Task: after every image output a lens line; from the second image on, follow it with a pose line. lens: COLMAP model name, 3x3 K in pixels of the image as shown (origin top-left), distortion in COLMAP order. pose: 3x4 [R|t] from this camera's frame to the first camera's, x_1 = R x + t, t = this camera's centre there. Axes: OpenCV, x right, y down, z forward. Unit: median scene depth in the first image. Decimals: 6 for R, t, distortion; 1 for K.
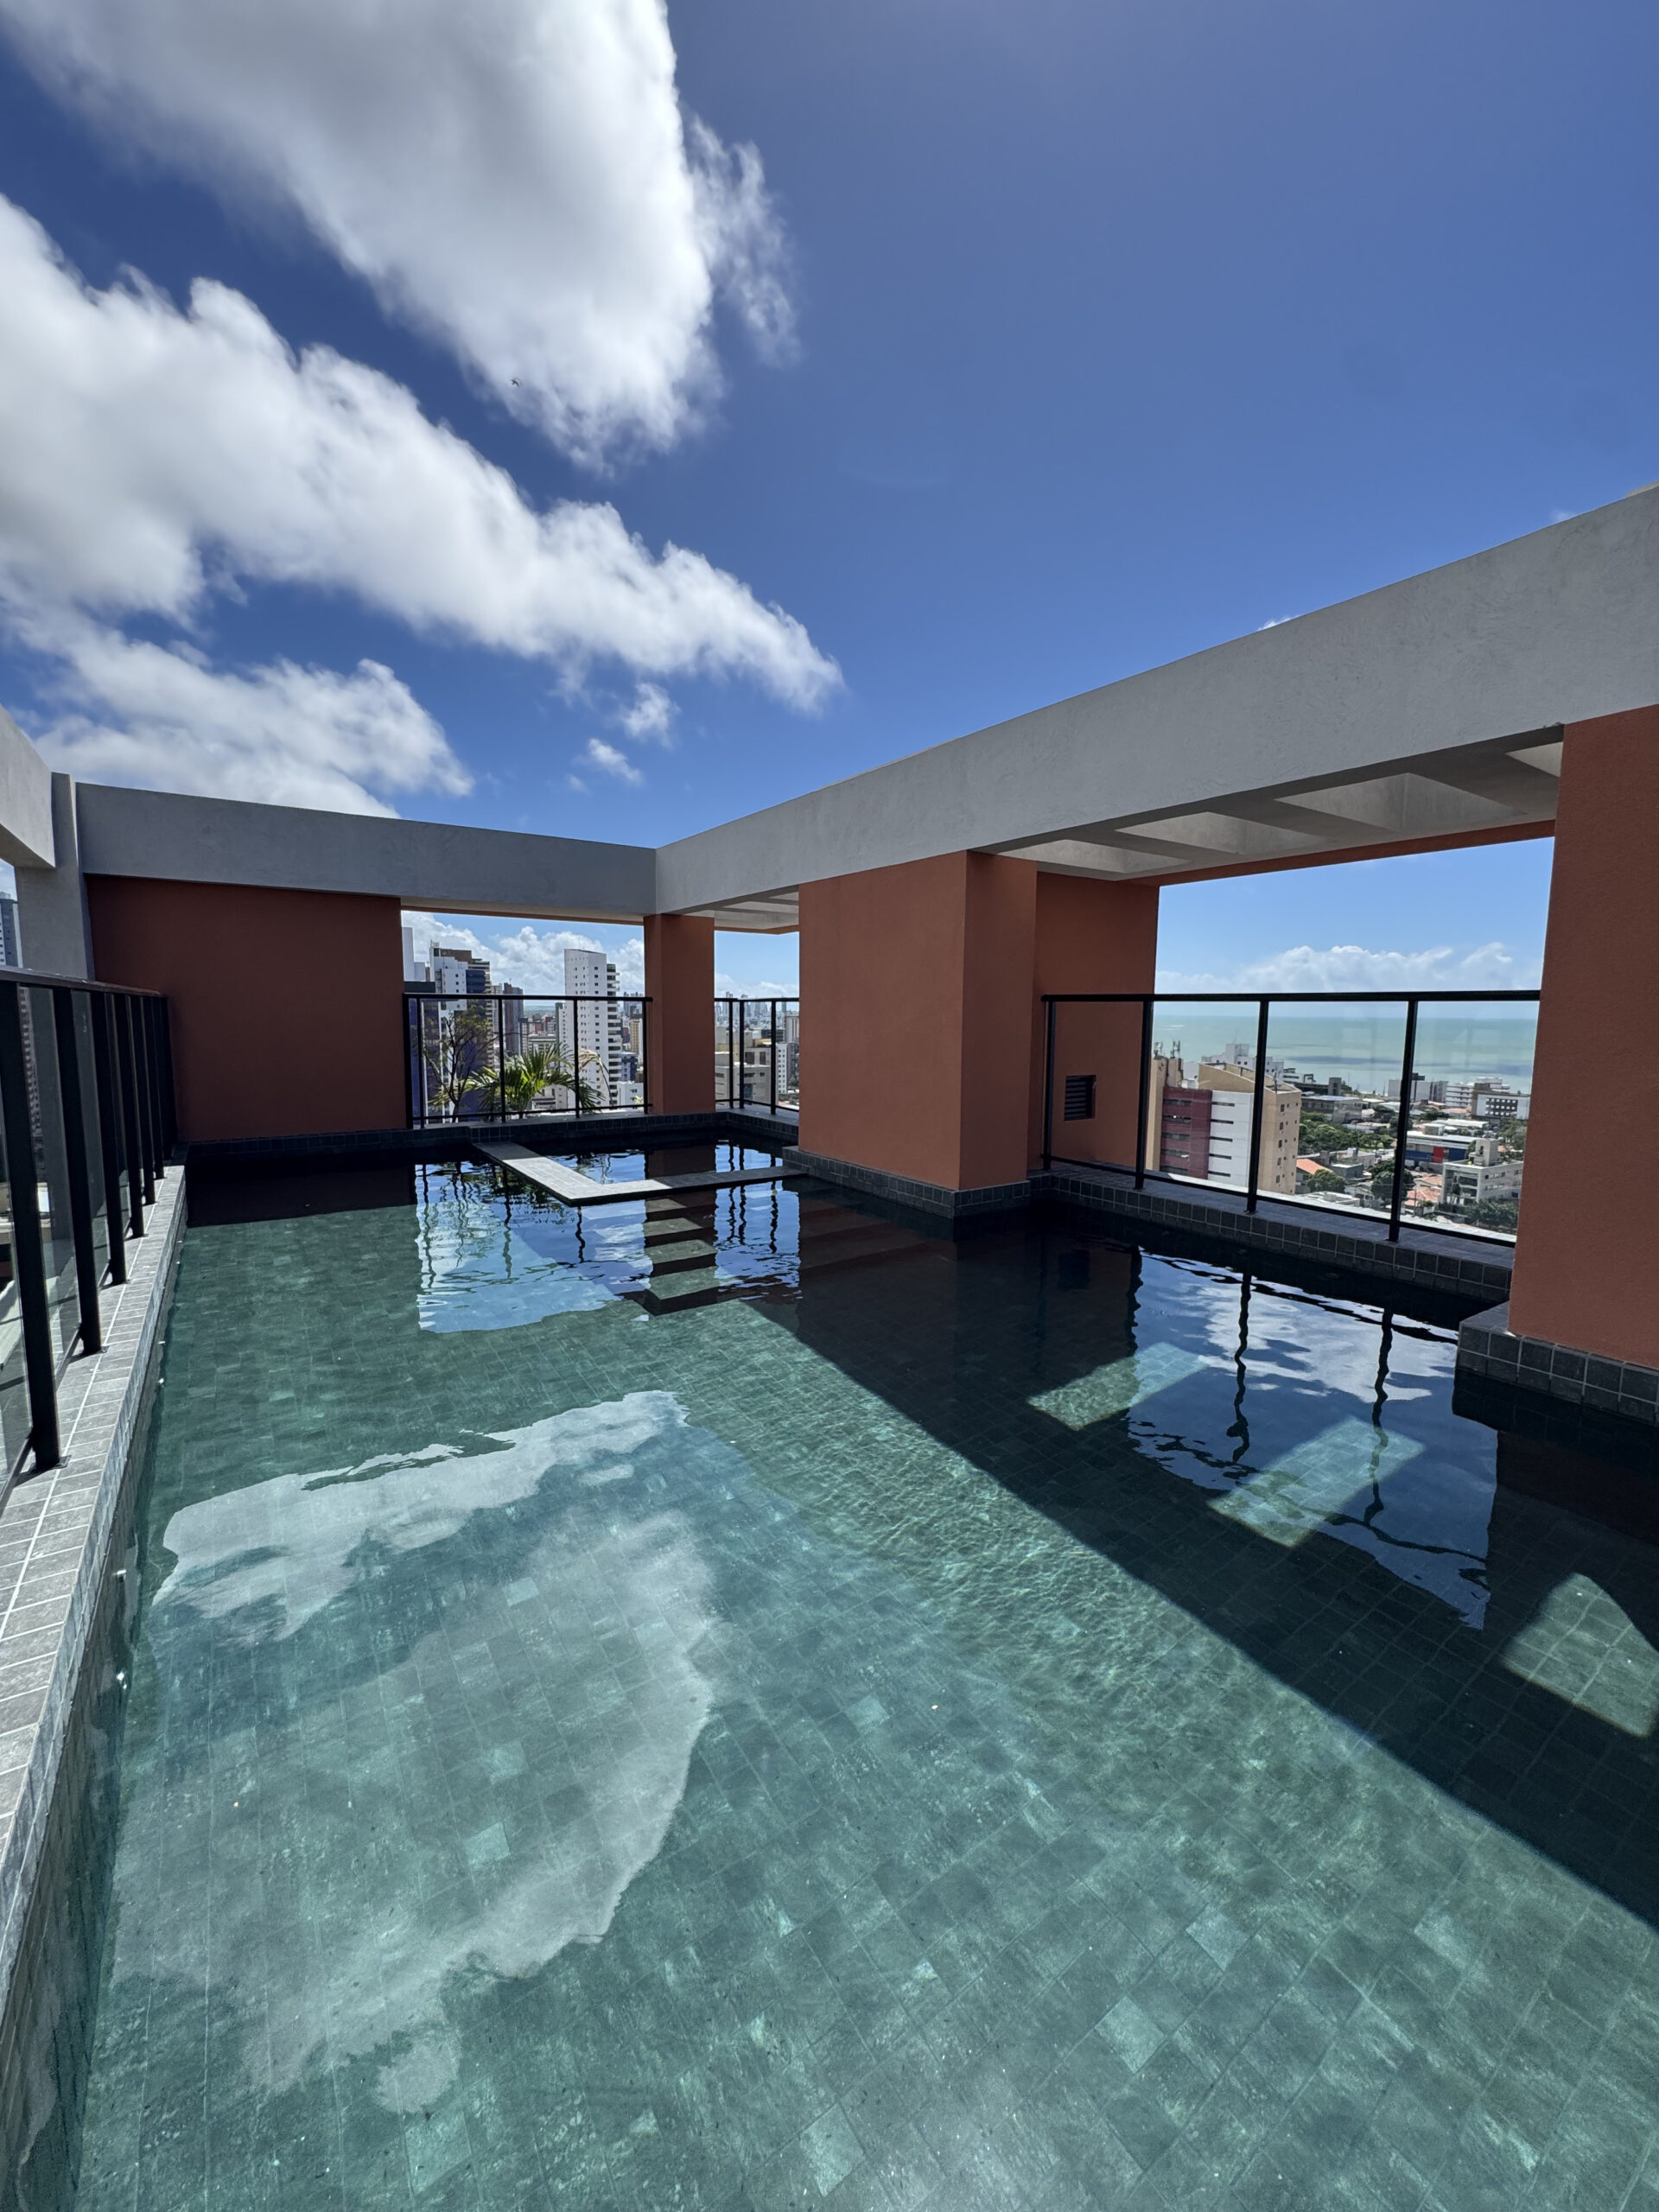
lens RADIAL K [[890.0, 0, 829.5], [0, 890.0, 1106.0], [0, 0, 1]] dist [0.000401, 0.000018]
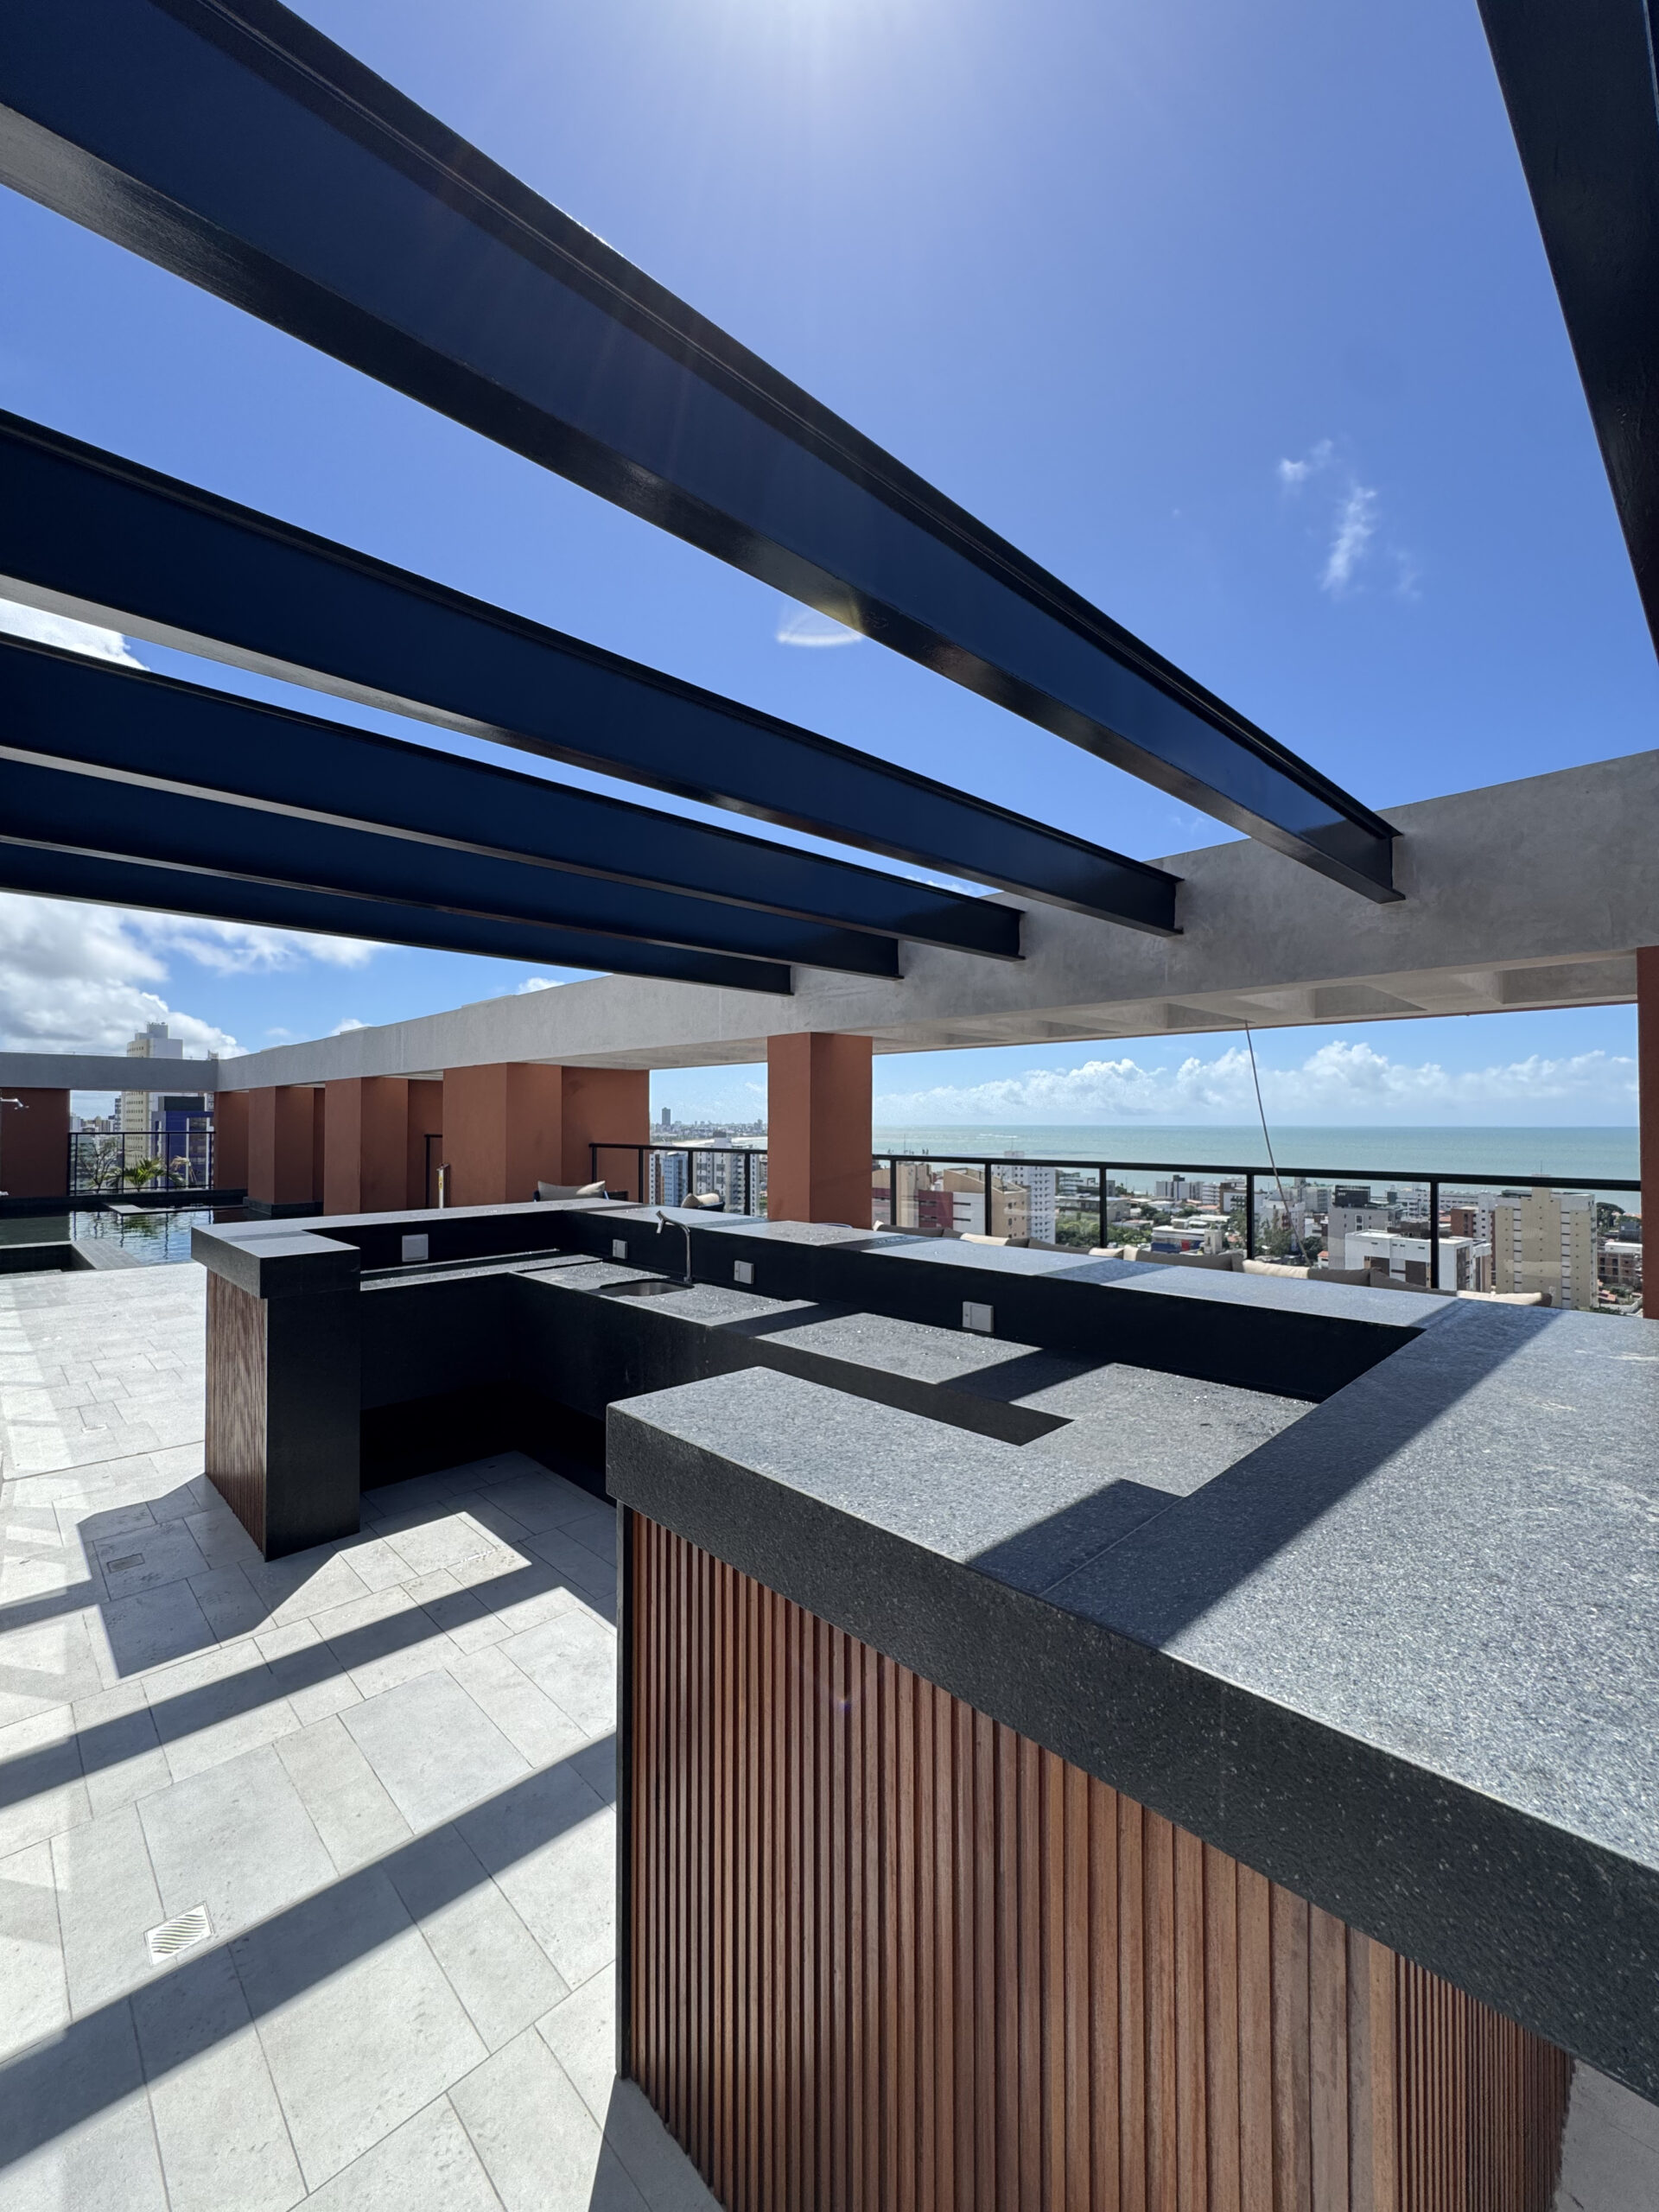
lens RADIAL K [[890.0, 0, 829.5], [0, 890.0, 1106.0], [0, 0, 1]] dist [0.000401, 0.000018]
pose [[0.985893, -0.006837, 0.167235, 0.071828], [0.028025, 0.991803, -0.124662, 0.009776], [-0.165012, 0.127590, 0.978004, -0.104613]]
